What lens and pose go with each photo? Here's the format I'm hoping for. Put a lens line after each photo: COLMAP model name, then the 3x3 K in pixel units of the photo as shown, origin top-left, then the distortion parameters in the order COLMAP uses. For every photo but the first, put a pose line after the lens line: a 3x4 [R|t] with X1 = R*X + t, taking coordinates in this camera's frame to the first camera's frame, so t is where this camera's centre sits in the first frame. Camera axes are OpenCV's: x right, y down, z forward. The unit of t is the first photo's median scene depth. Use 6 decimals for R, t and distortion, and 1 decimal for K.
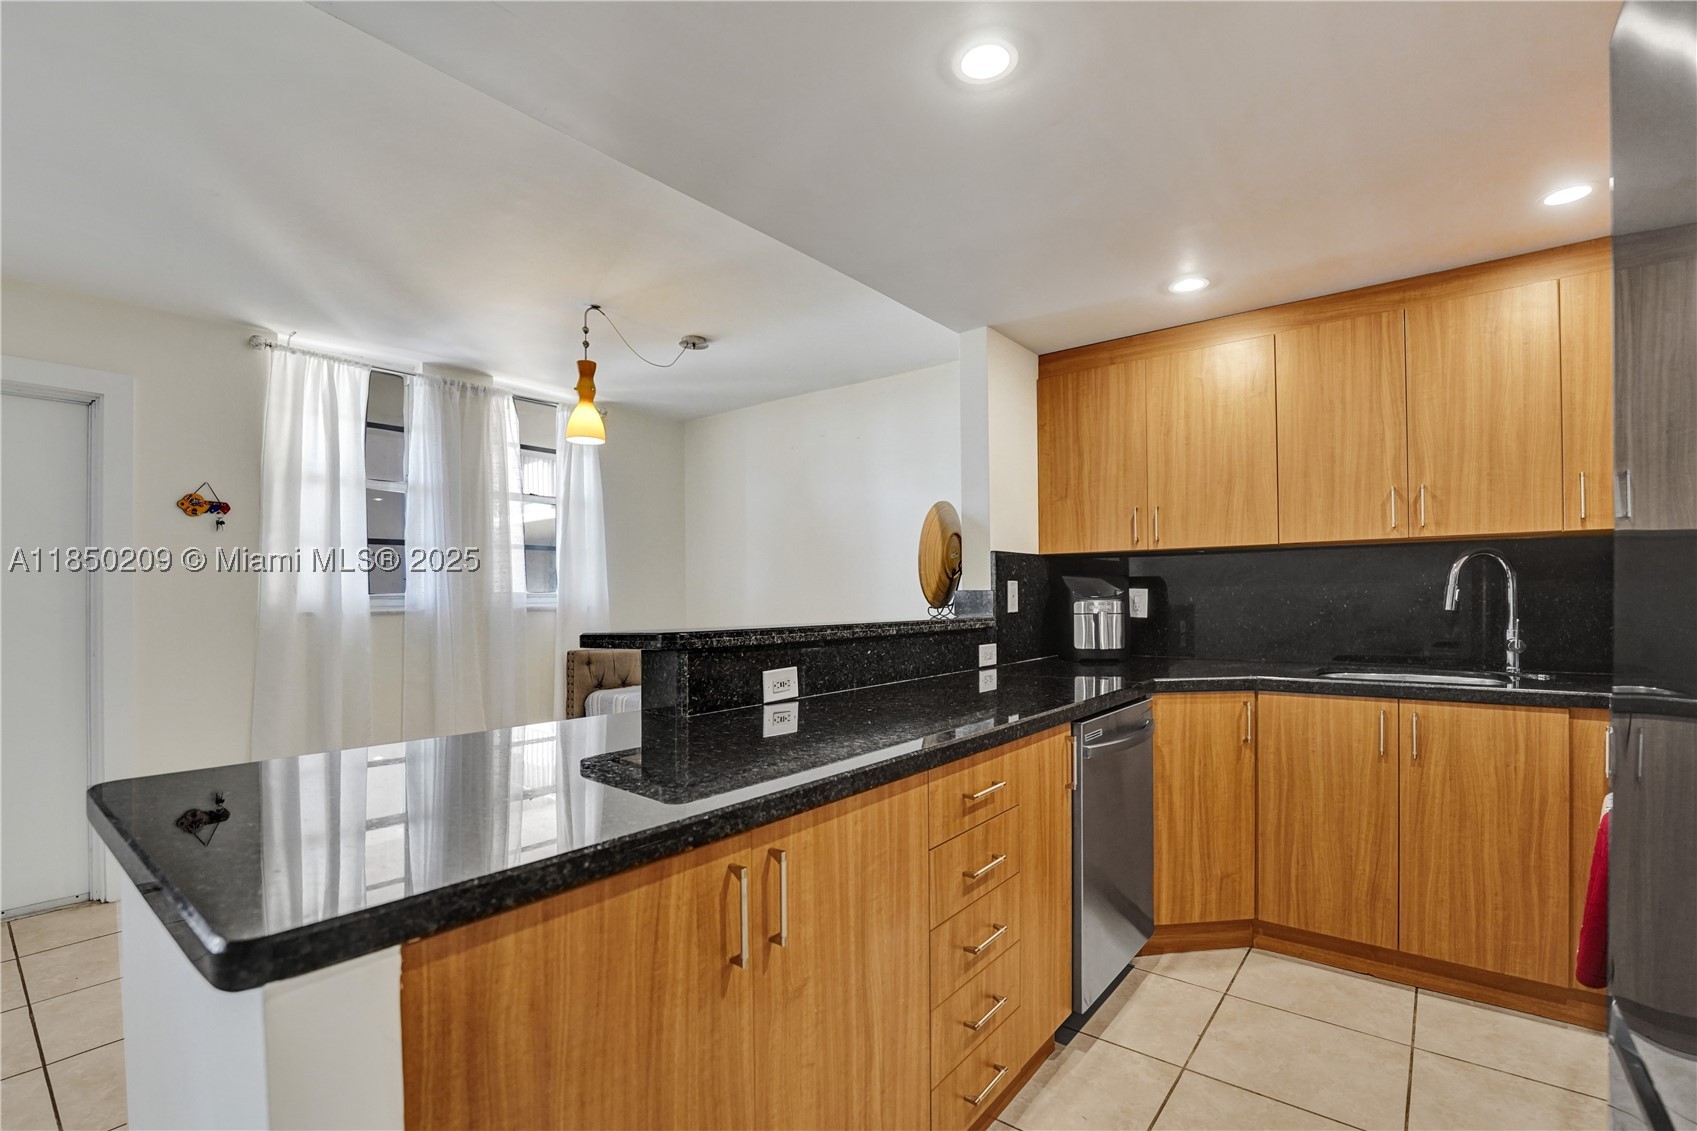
lens RADIAL K [[765.3, 0, 837.7], [0, 765.3, 593.1], [0, 0, 1]] dist [-0.018251, 0.000671]
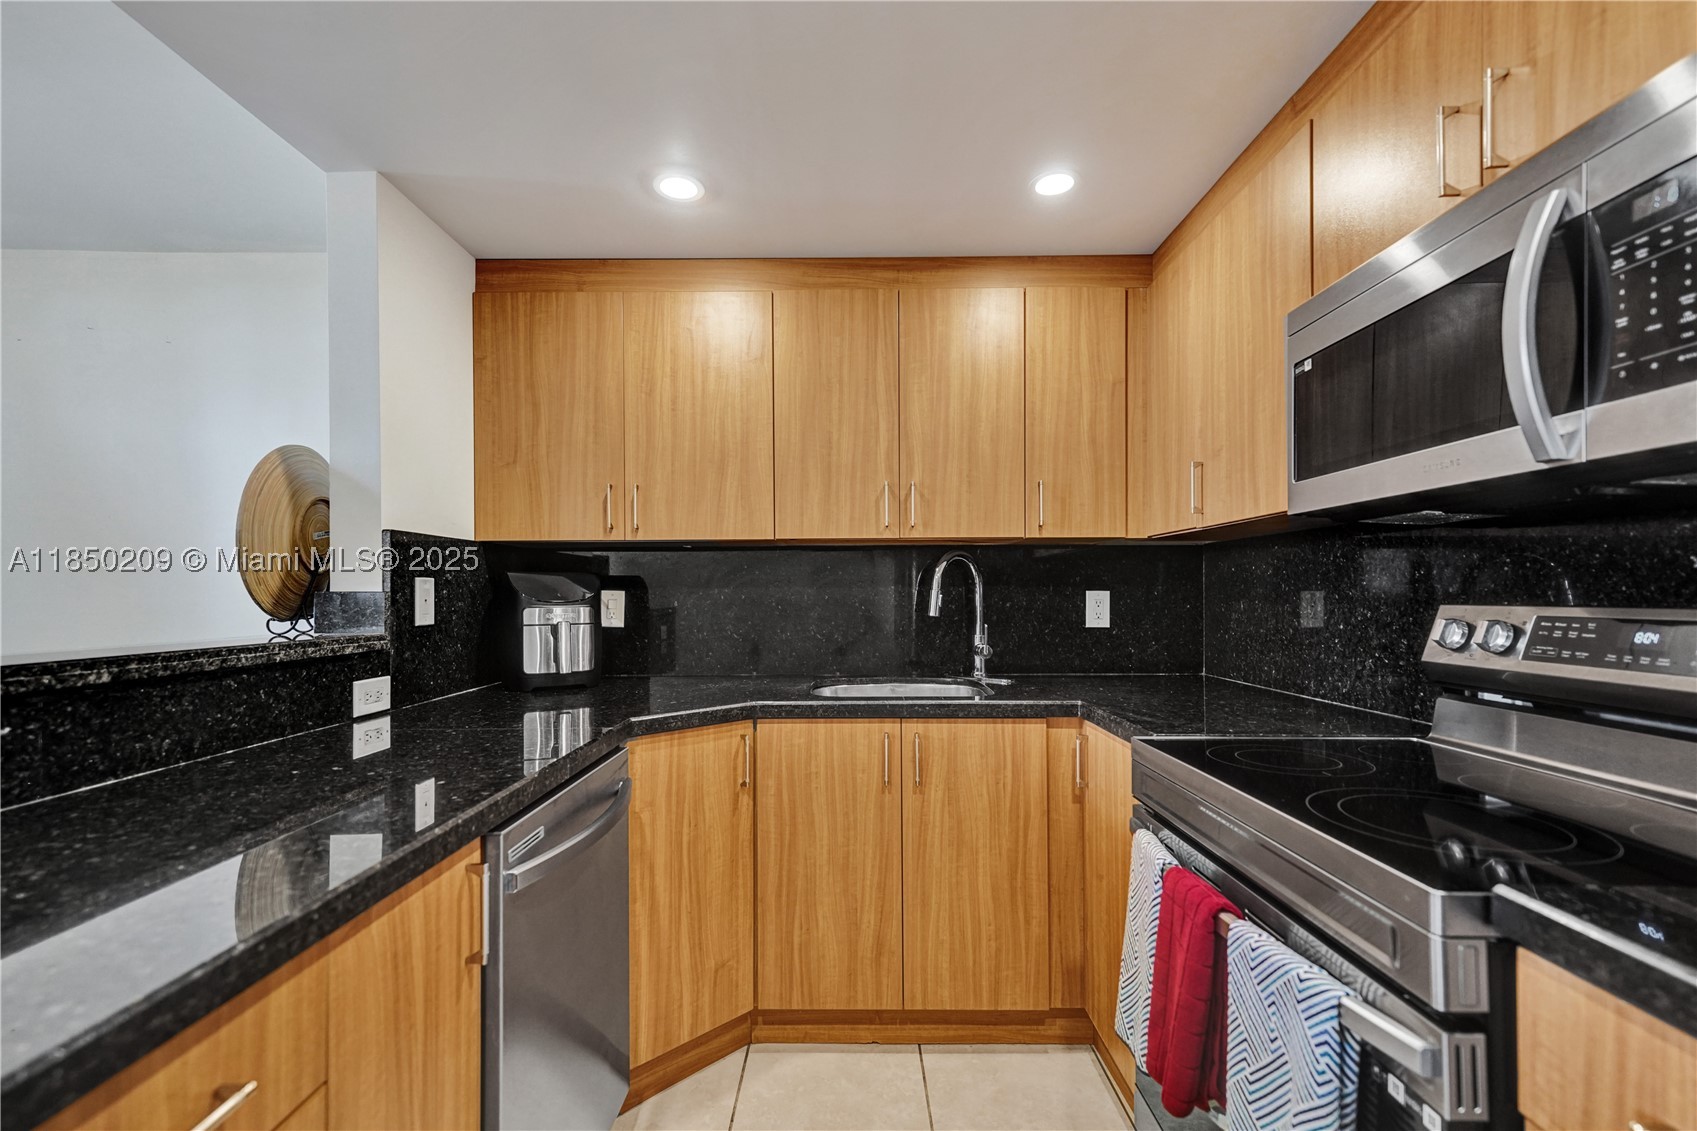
lens RADIAL K [[722.9, 0, 852.3], [0, 722.9, 597.8], [0, 0, 1]] dist [-0.011743, 0.002852]
pose [[0.776817, 0.001084, 0.629725, 0.141652], [-0.005186, 0.999976, 0.004677, -0.003999], [-0.629704, -0.006899, 0.776804, 0.323765]]
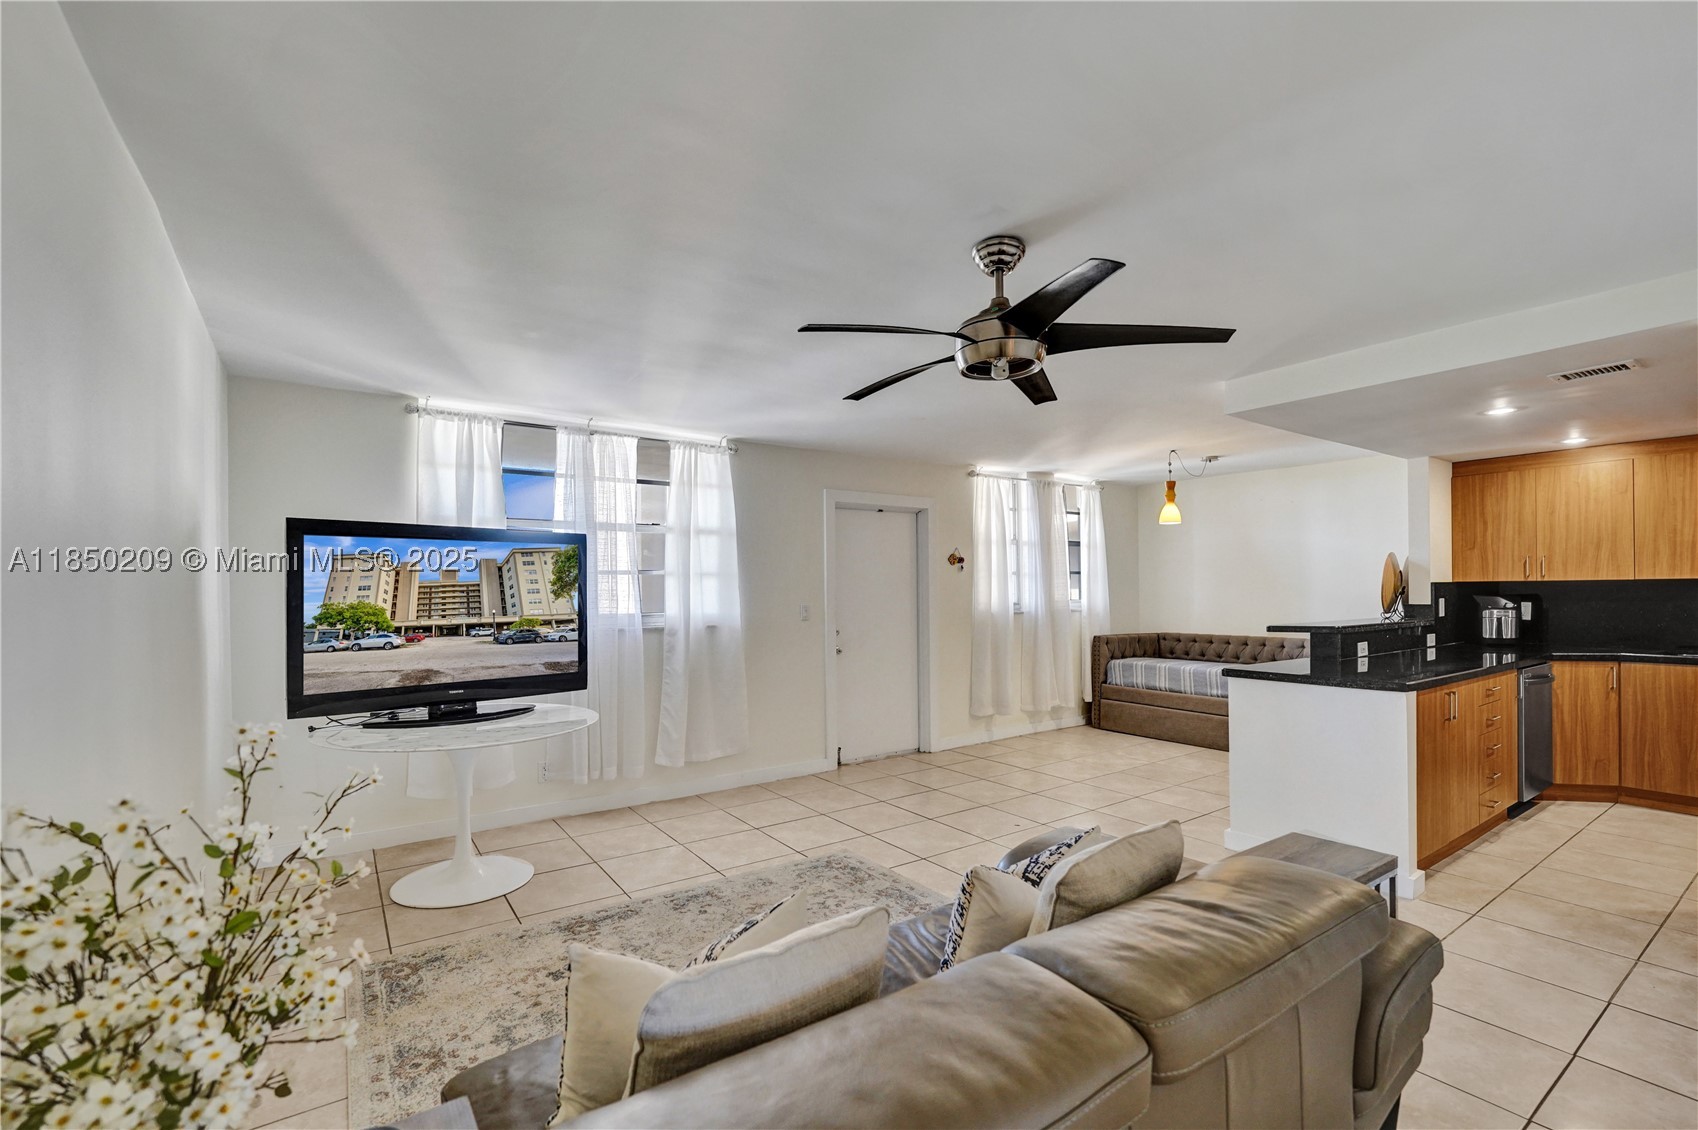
lens RADIAL K [[726.8, 0, 837.7], [0, 726.8, 595.4], [0, 0, 1]] dist [-0.015054, 0.003264]
pose [[0.956473, -0.000157, -0.291822, -0.702694], [0.003448, 0.999936, 0.010763, -0.052386], [0.291802, -0.011301, 0.956412, -1.128345]]
